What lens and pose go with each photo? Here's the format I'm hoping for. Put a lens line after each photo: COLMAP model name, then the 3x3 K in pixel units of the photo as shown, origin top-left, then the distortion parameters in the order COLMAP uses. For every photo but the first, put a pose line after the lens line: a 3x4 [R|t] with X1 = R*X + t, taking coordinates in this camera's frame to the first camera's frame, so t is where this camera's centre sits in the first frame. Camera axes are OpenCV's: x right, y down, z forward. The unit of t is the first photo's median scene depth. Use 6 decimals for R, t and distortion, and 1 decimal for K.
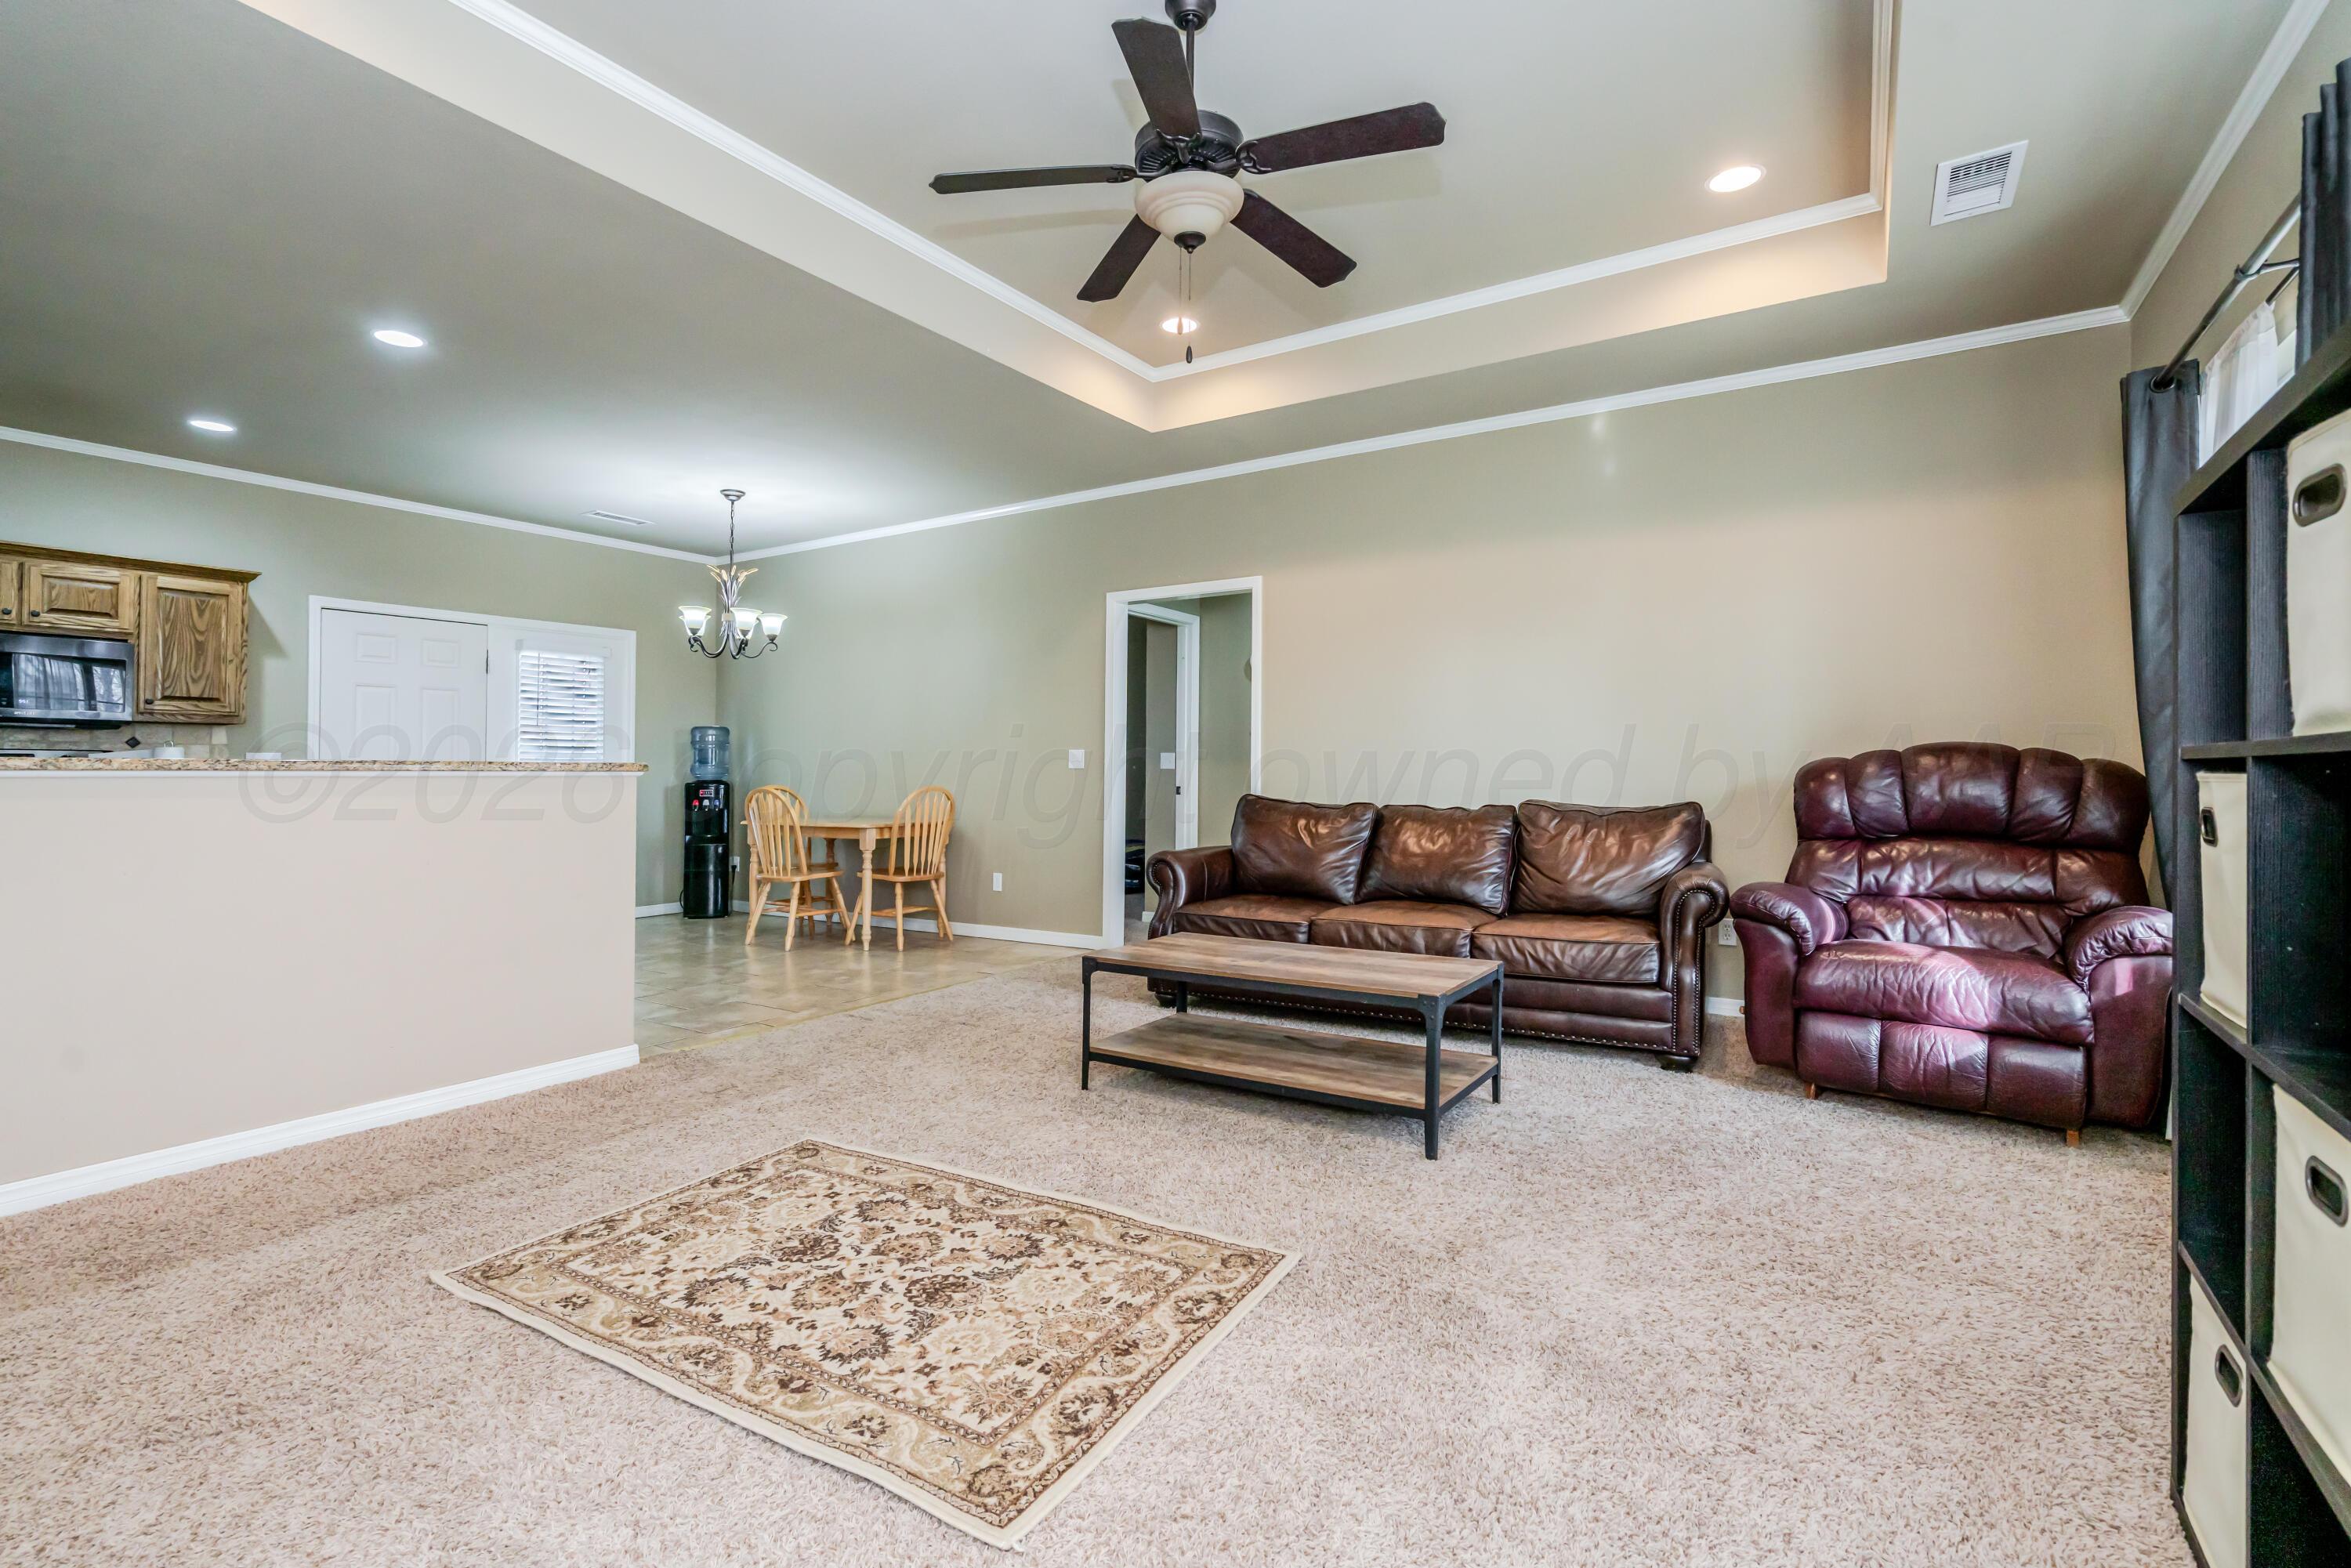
lens RADIAL K [[1085.3, 0, 1161.5], [0, 1085.3, 740.0], [0, 0, 1]] dist [-0.005030, 0.001004]
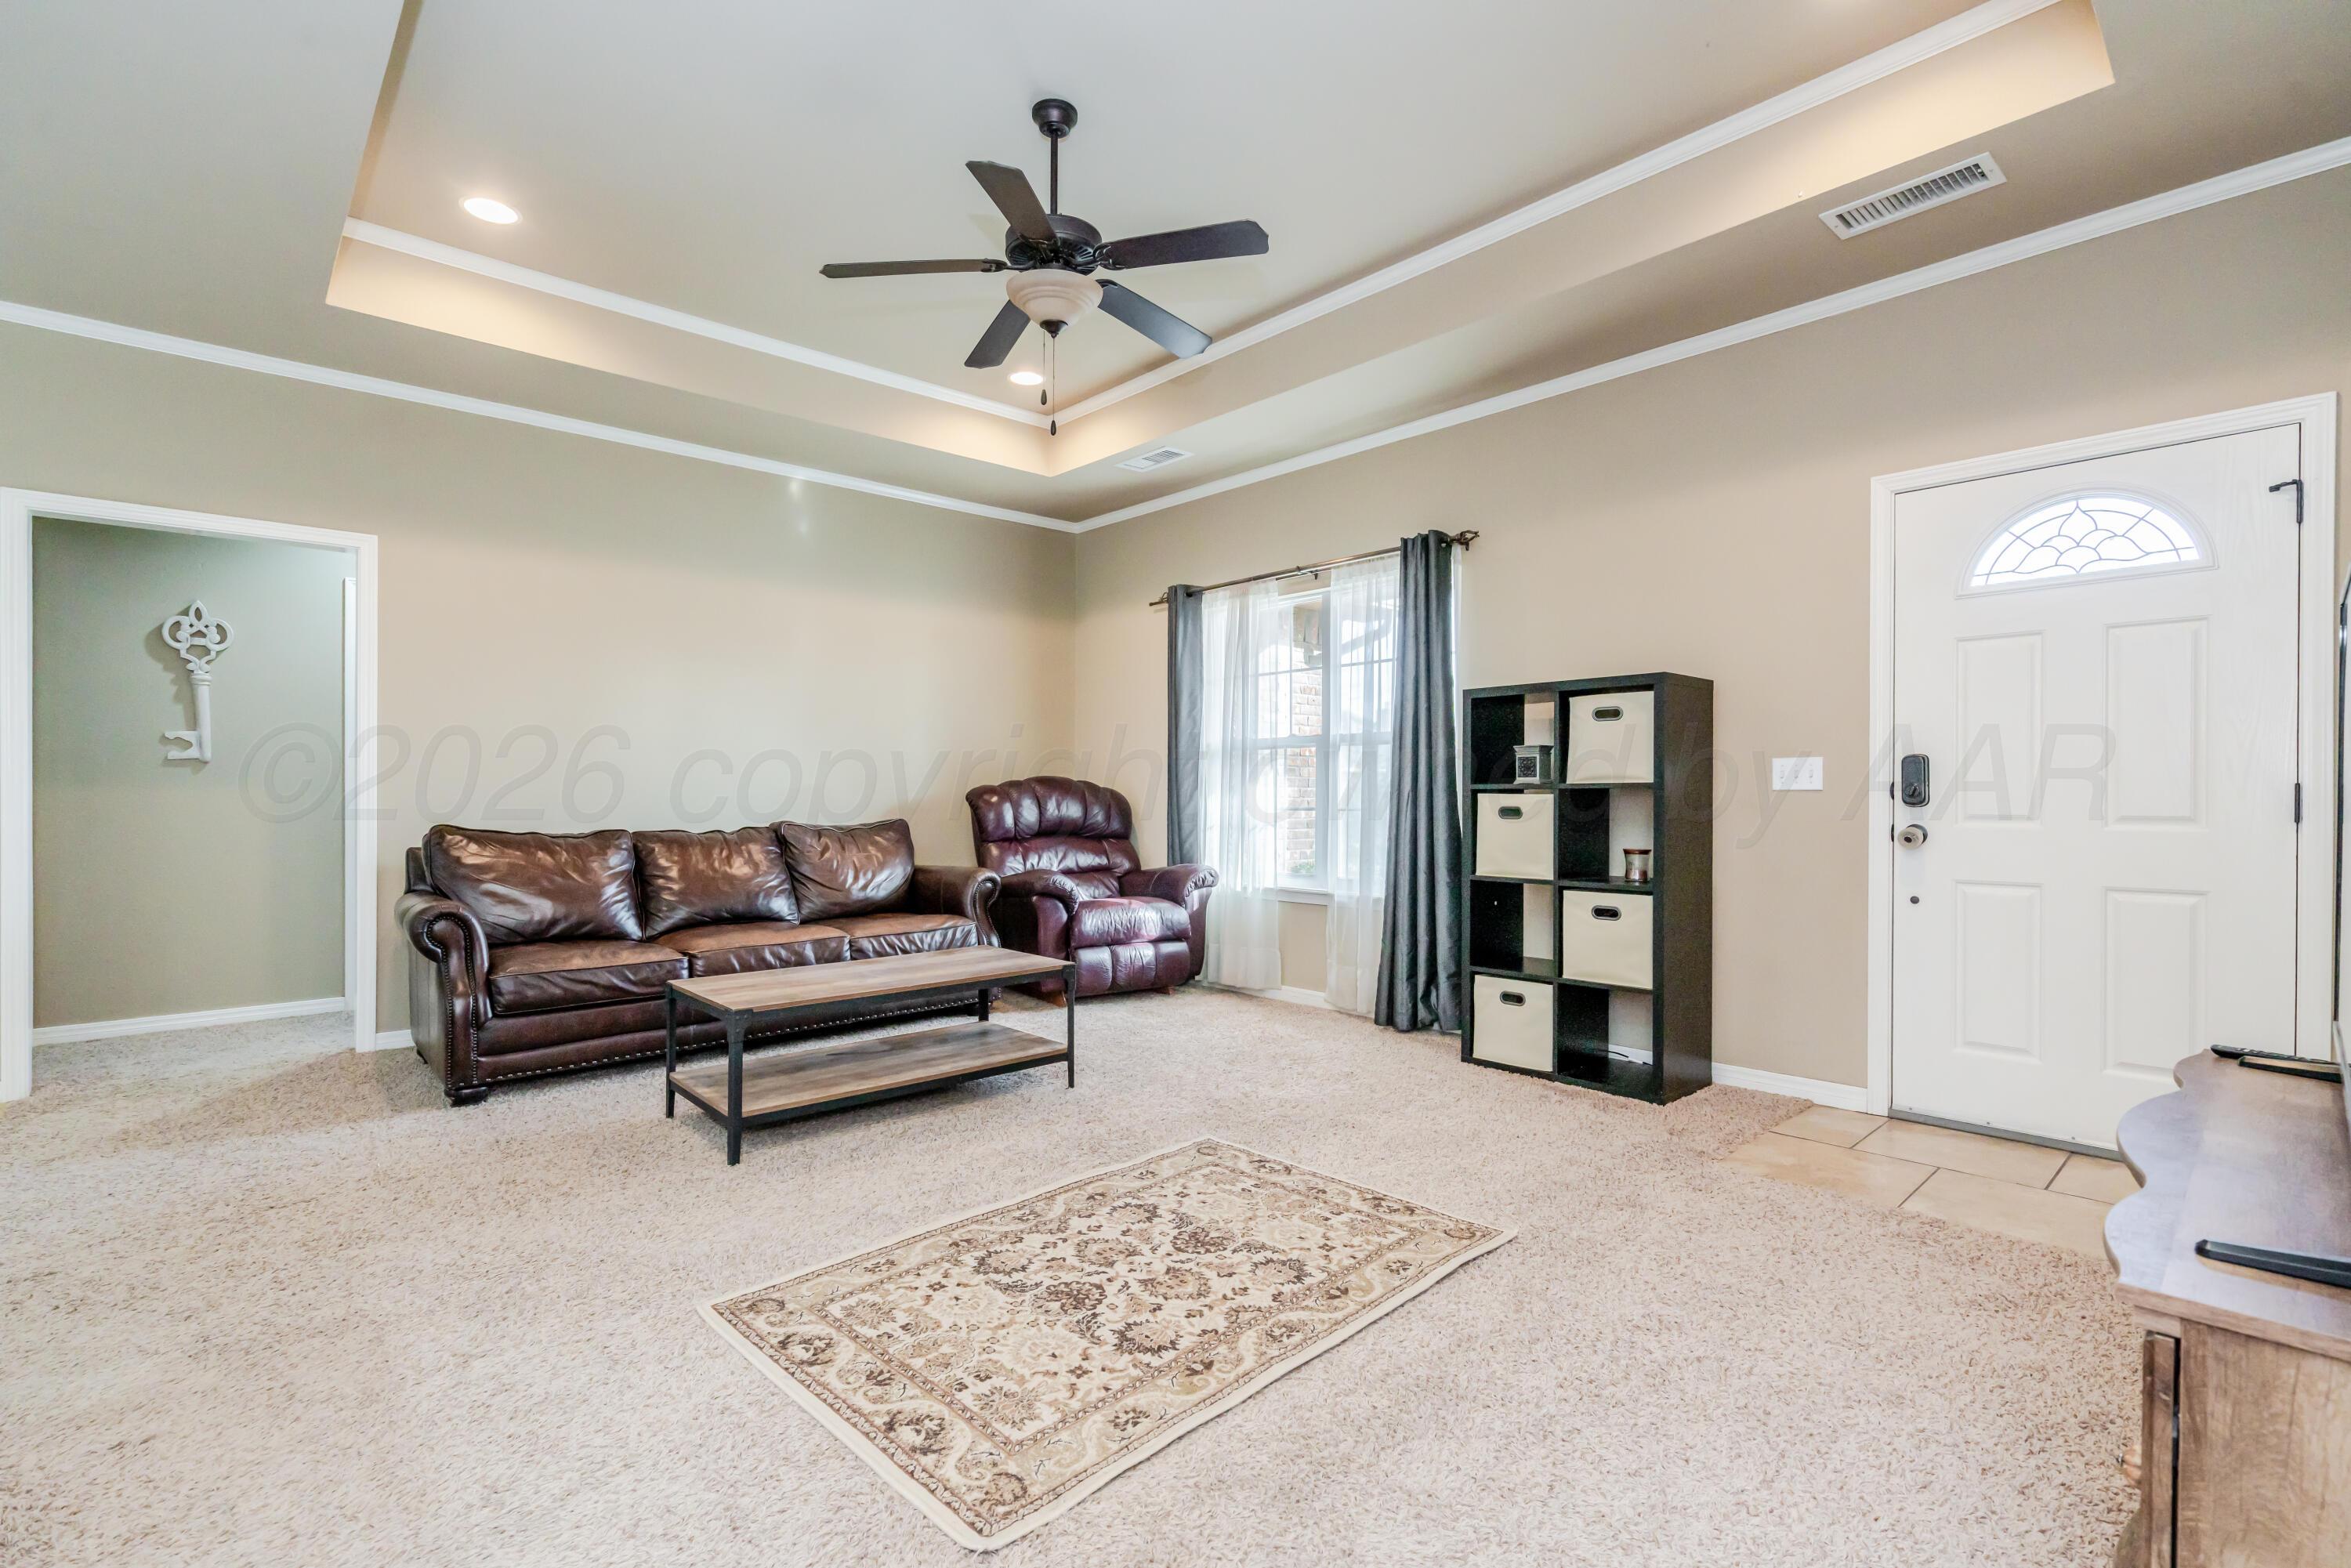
lens RADIAL K [[1069.5, 0, 1175.5], [0, 1069.5, 784.0], [0, 0, 1]] dist [-0.003045, 0.000565]
pose [[0.248556, 0.008642, 0.968579, -1.031144], [-0.026663, 0.999642, -0.002077, 0.016553], [-0.968250, -0.025309, 0.248698, 0.586759]]
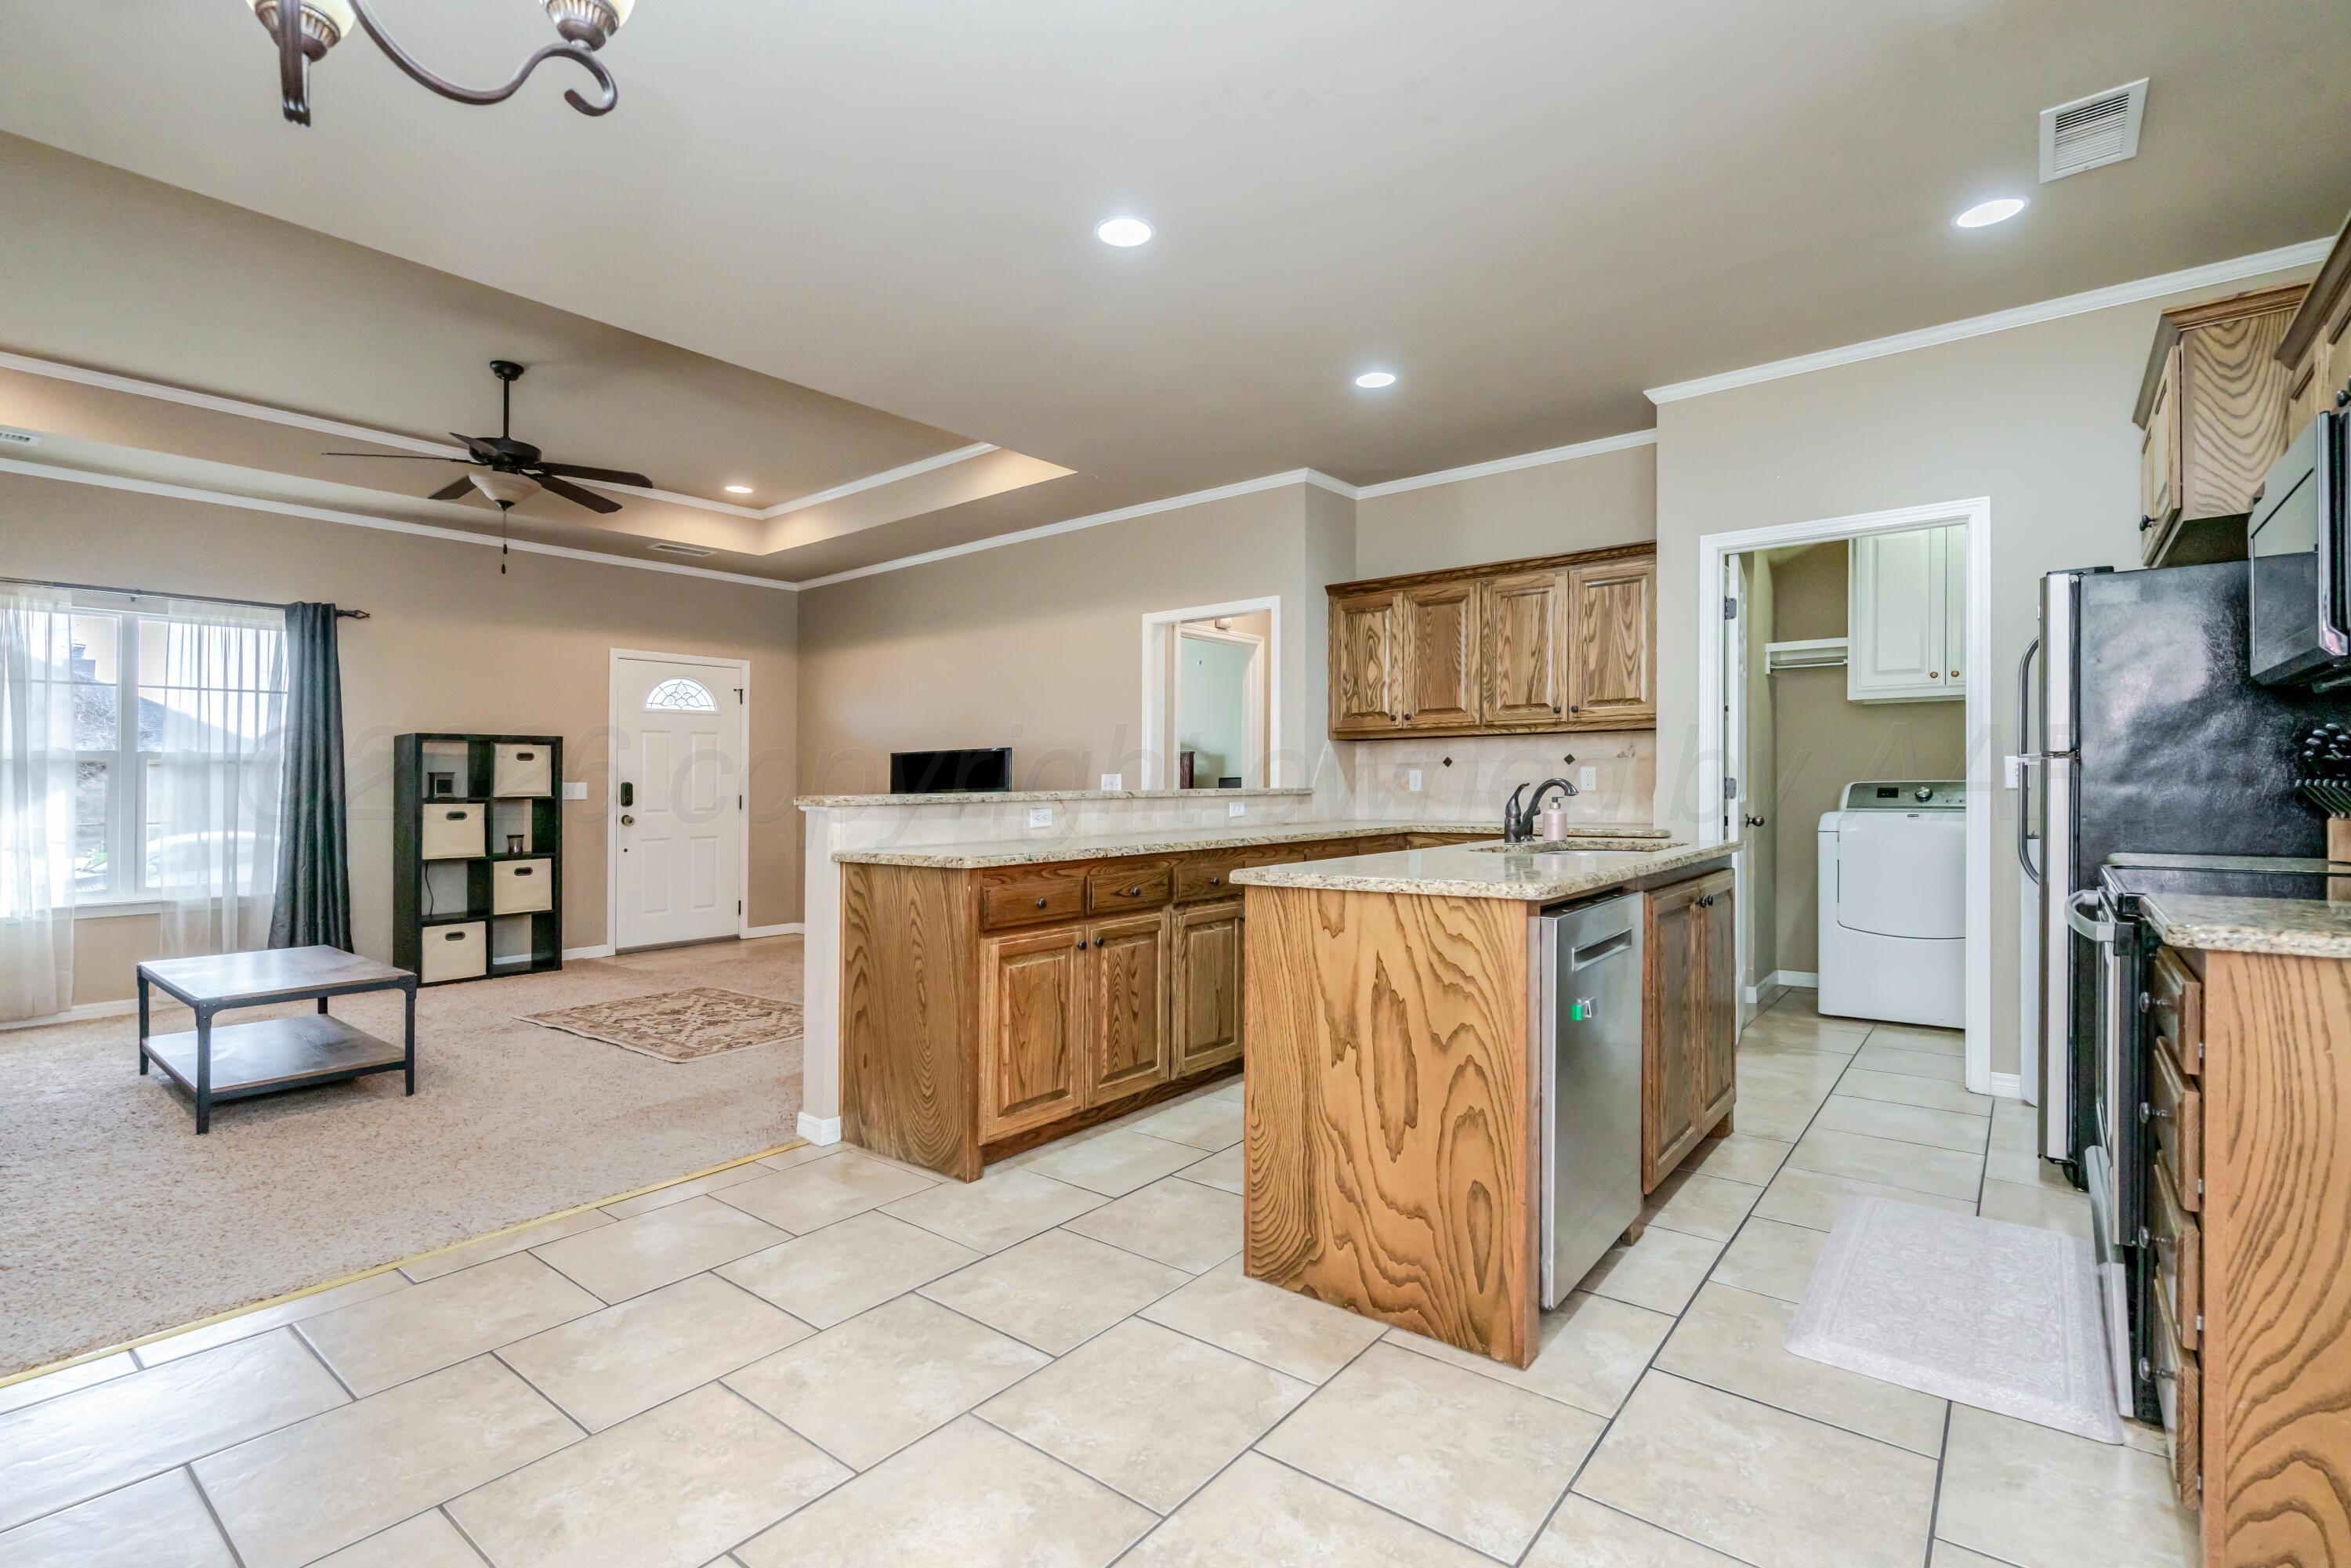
lens RADIAL K [[1087.1, 0, 1158.6], [0, 1087.1, 771.1], [0, 0, 1]] dist [-0.000699, 0.001005]
pose [[-0.994155, 0.013410, 0.107124, -1.224992], [0.008798, 0.999018, -0.043416, 0.058732], [-0.107601, -0.042220, -0.993297, 2.615460]]
